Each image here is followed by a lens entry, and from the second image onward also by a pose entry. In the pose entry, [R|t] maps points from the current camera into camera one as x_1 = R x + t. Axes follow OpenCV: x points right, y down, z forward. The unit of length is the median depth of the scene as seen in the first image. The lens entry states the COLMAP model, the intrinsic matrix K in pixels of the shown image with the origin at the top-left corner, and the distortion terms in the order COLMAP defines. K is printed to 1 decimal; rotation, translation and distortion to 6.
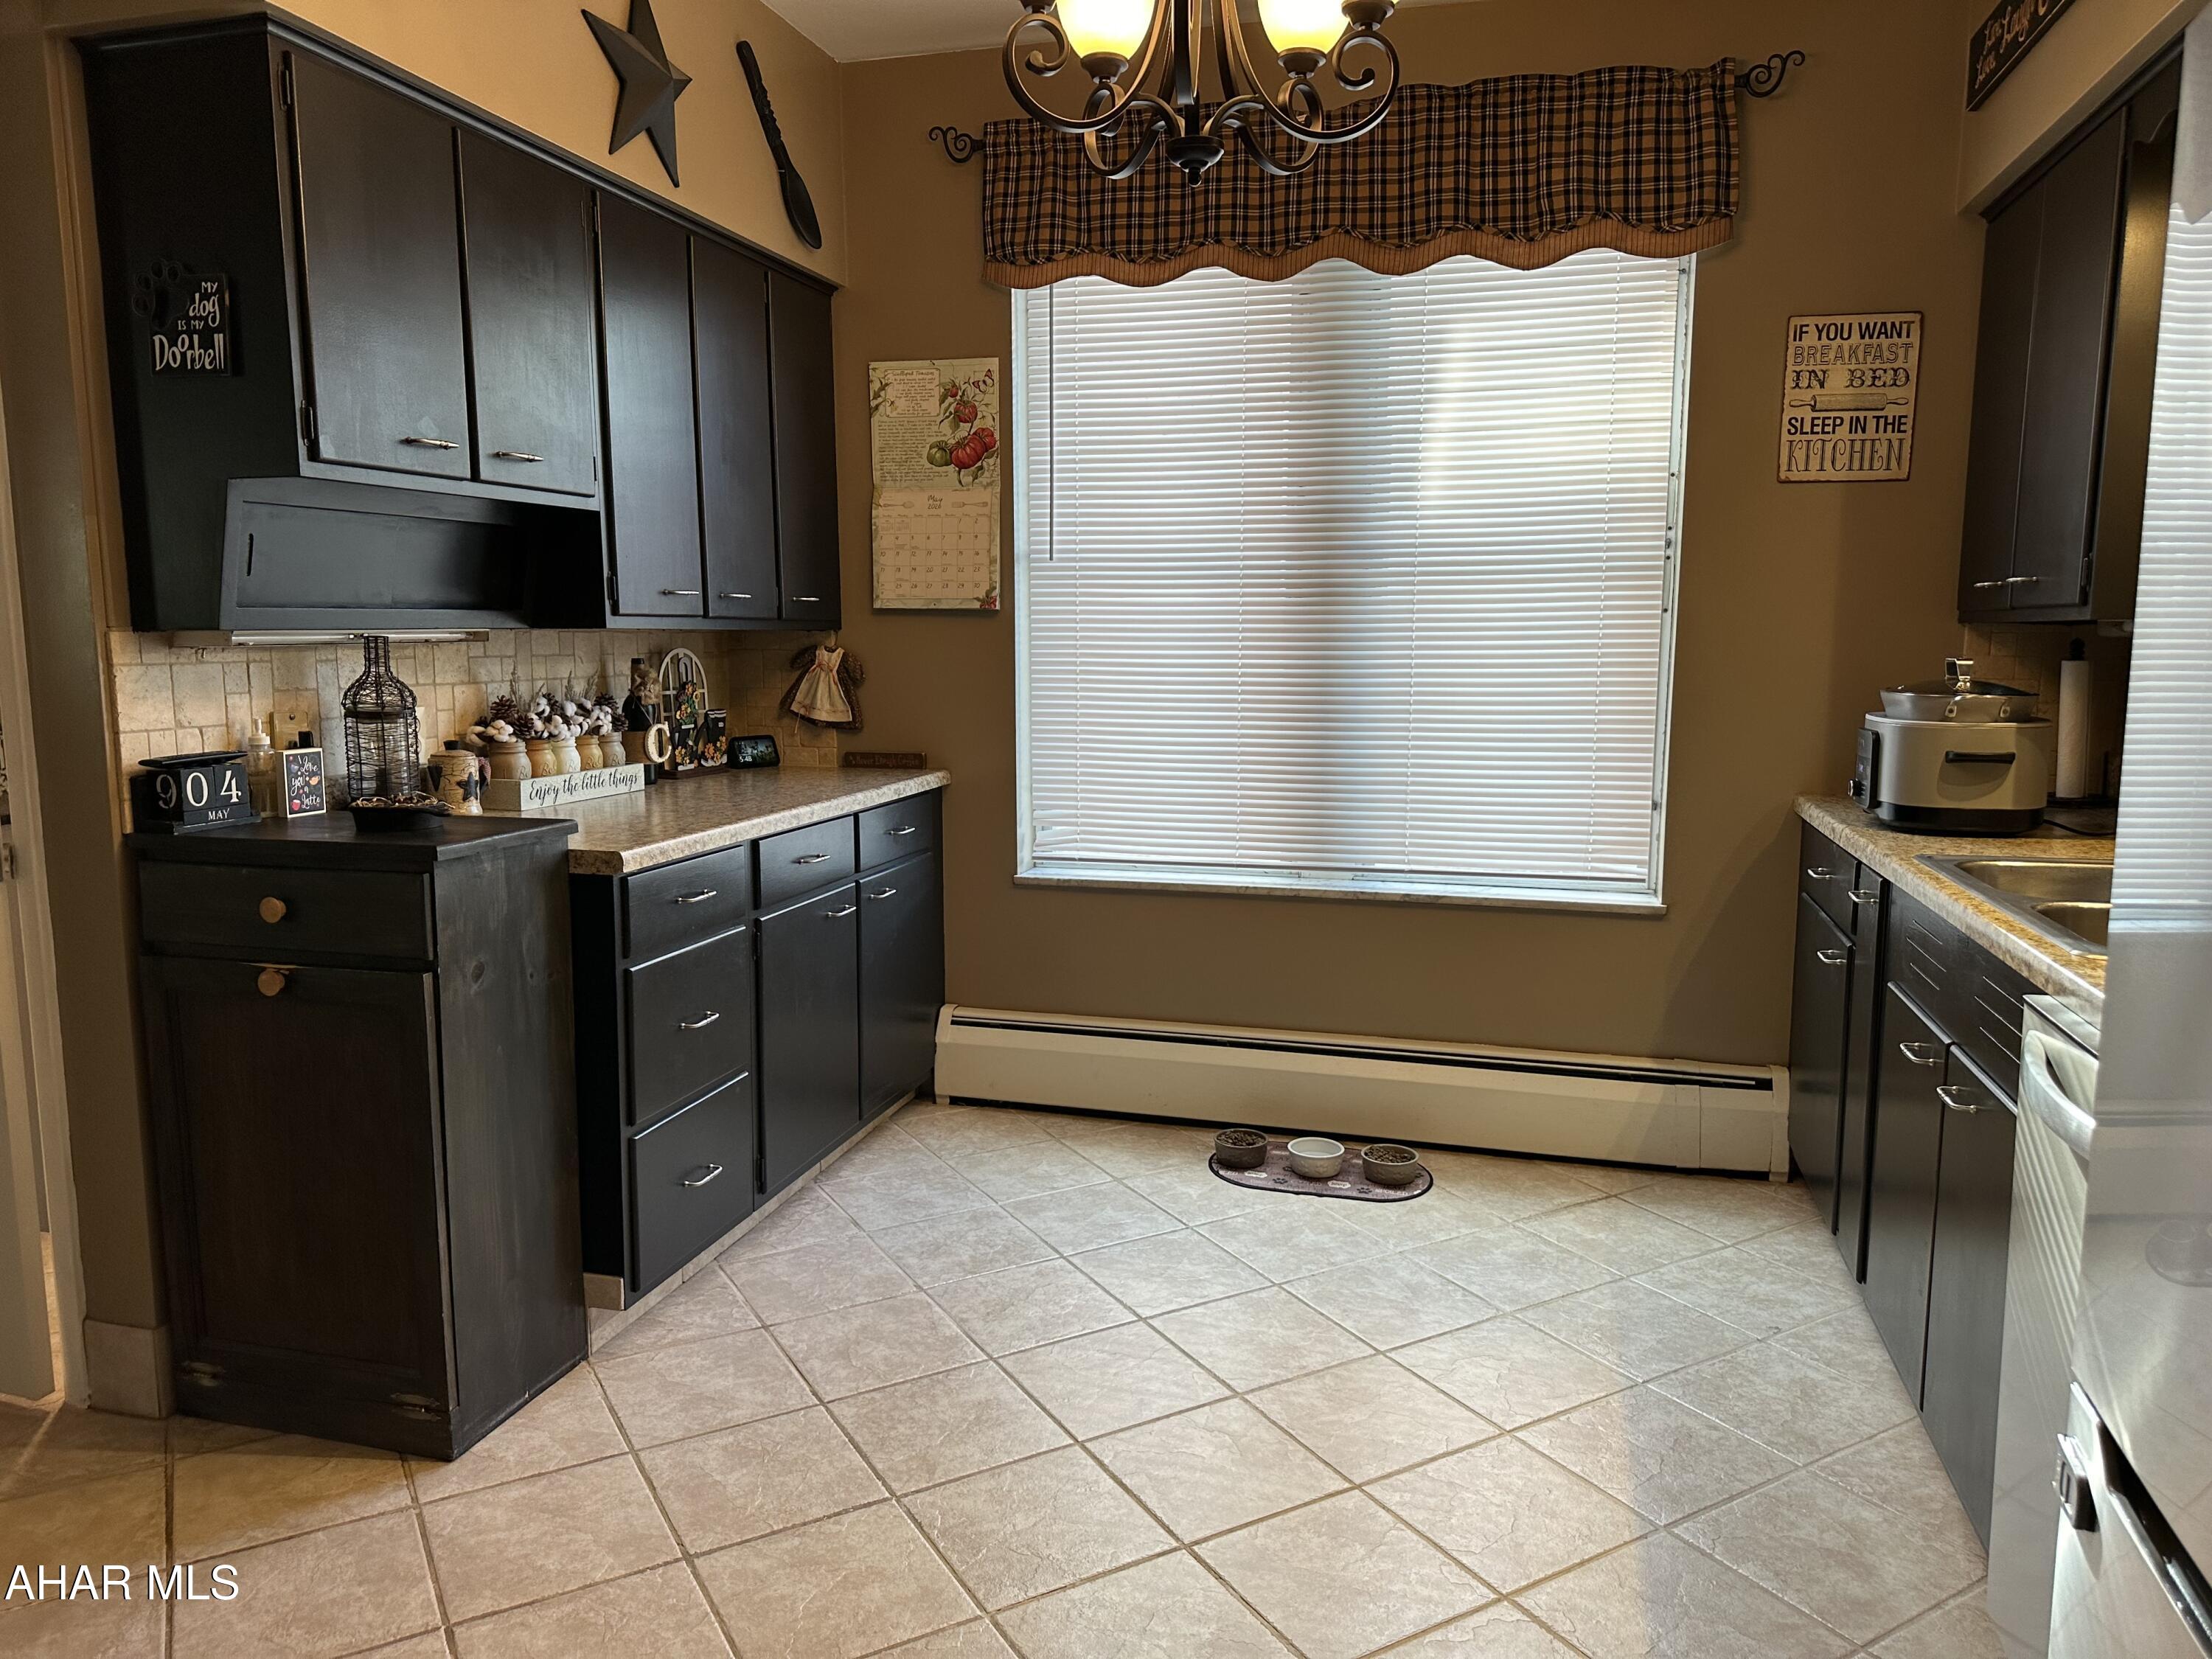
lens RADIAL K [[1551.1, 0, 1118.7], [0, 1551.1, 837.1], [0, 0, 1]] dist [0.191159, -0.388936]
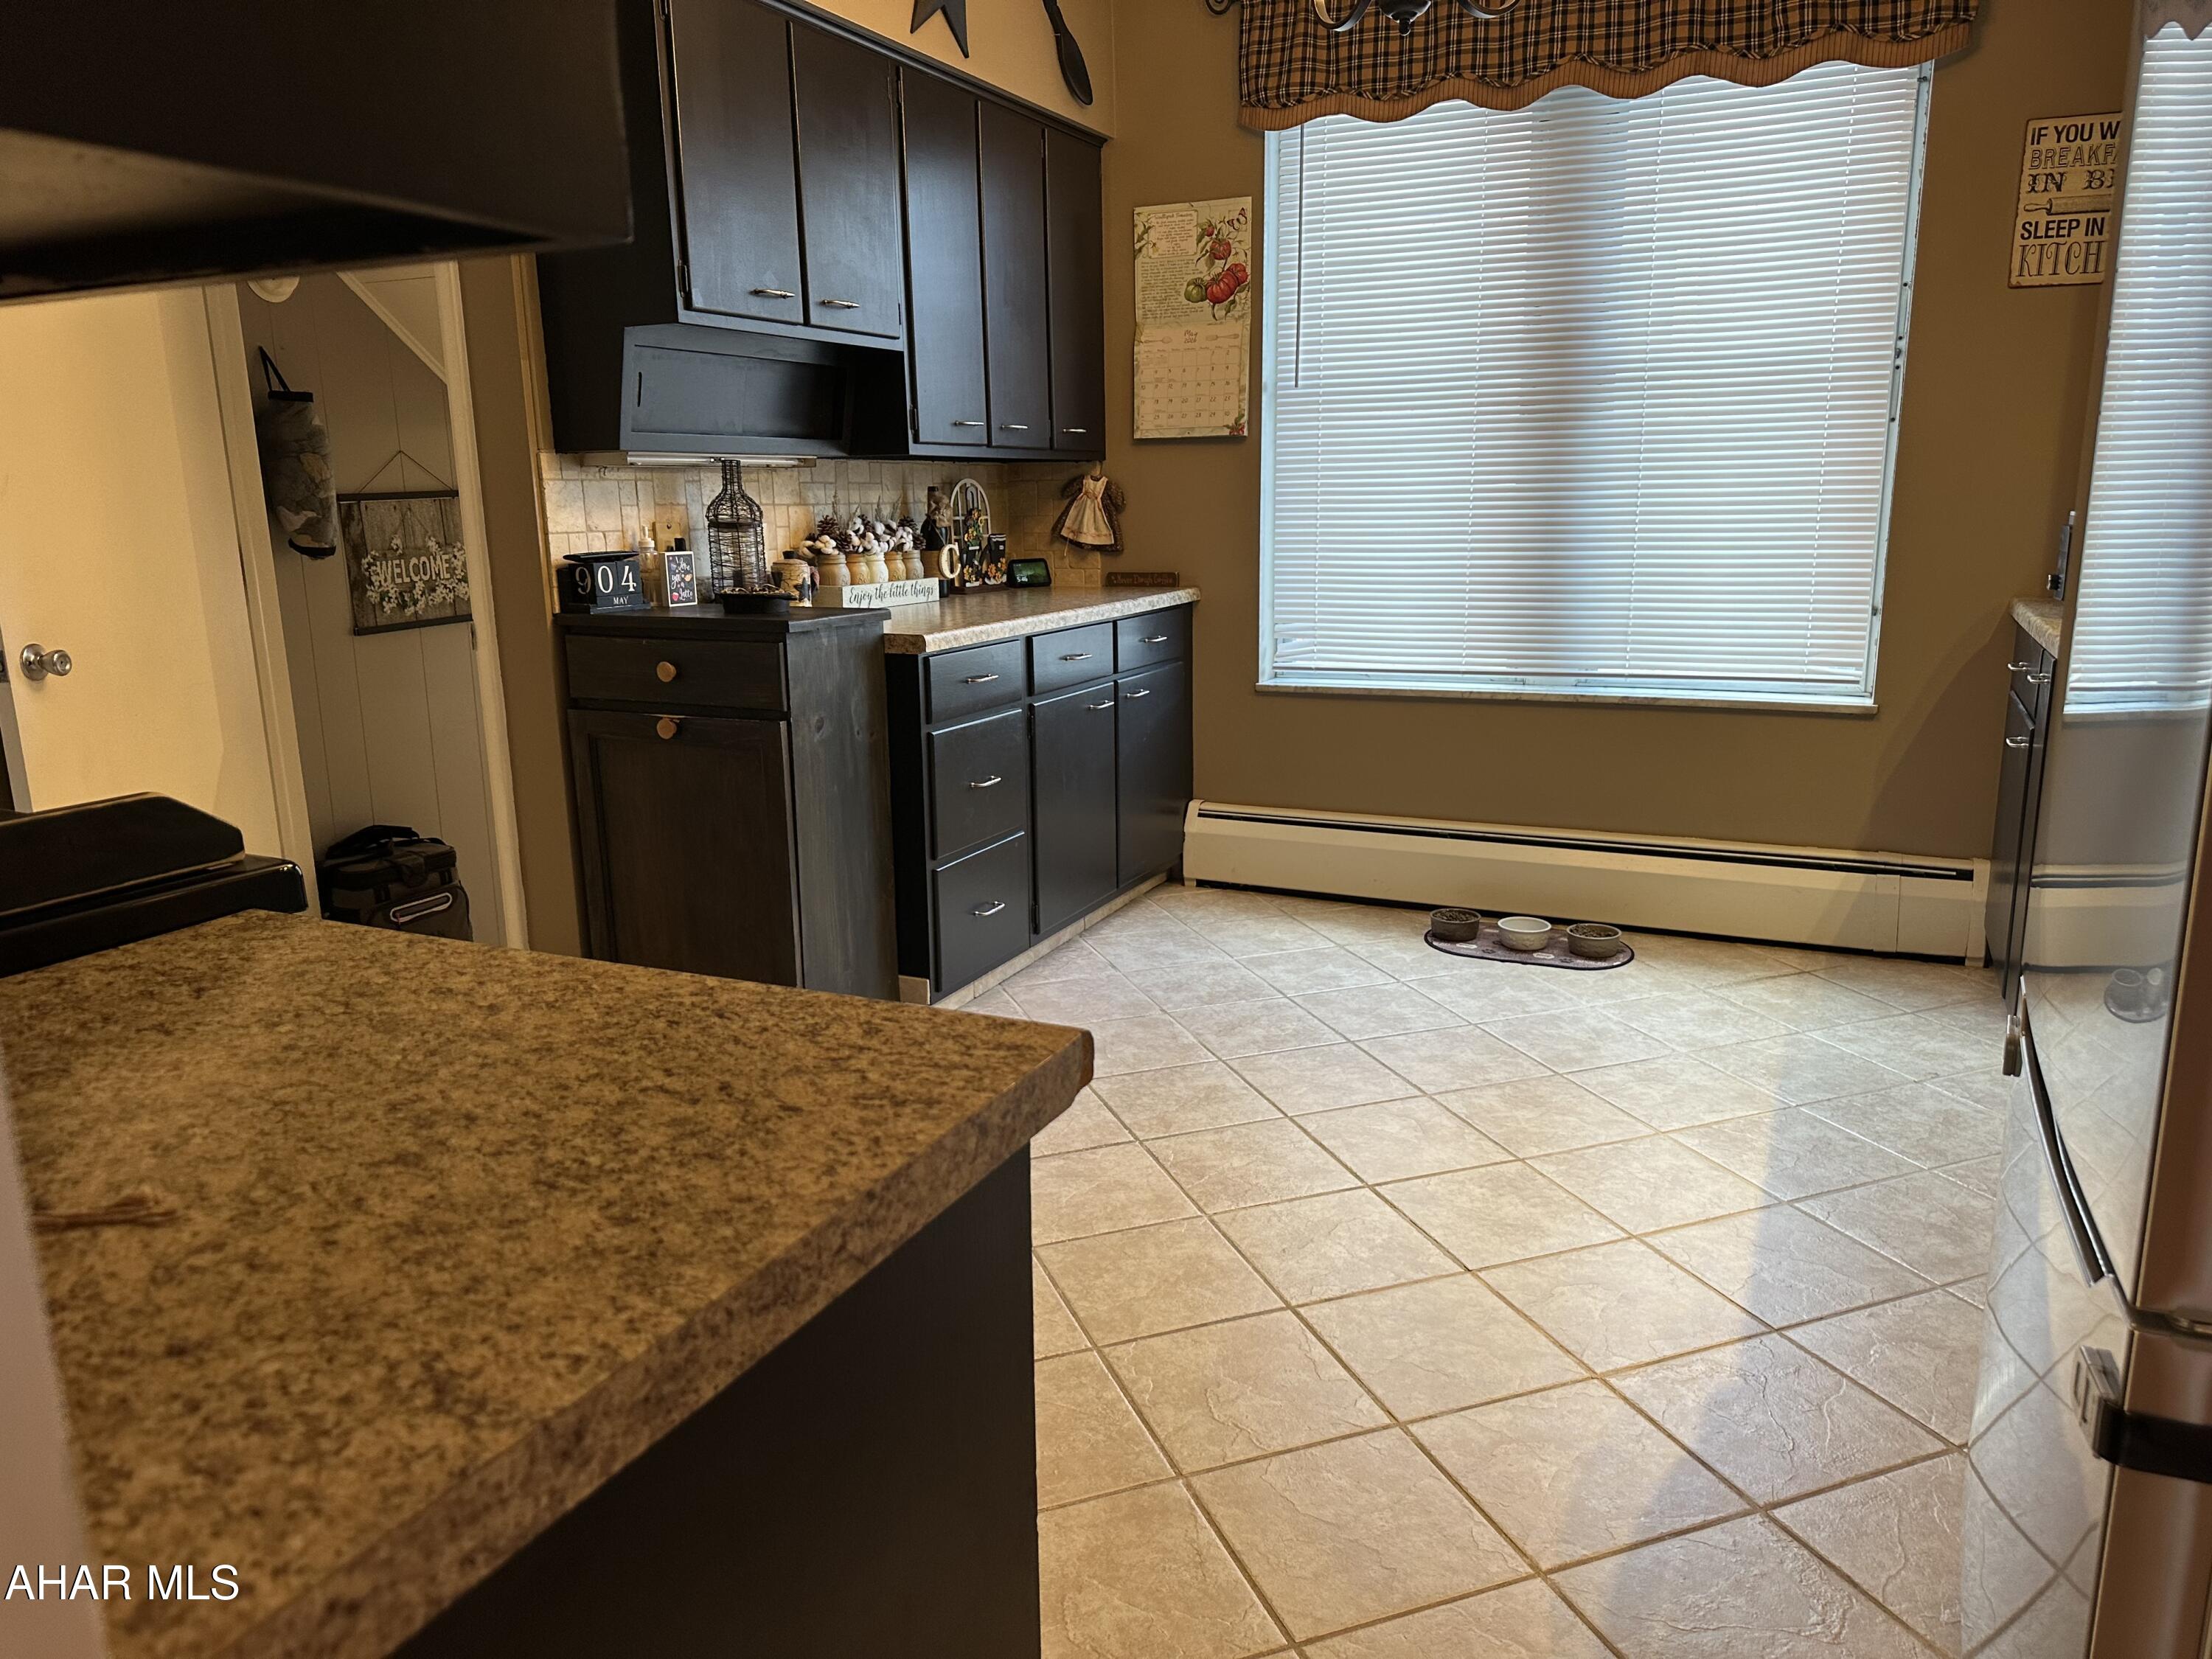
lens RADIAL K [[1566.1, 0, 1113.6], [0, 1566.1, 821.9], [0, 0, 1]] dist [0.086526, -0.092854]
pose [[0.984777, 0.023062, -0.172288, 0.031780], [-0.009040, 0.996613, 0.081732, 0.040219], [0.173589, -0.078931, 0.981650, -0.136659]]
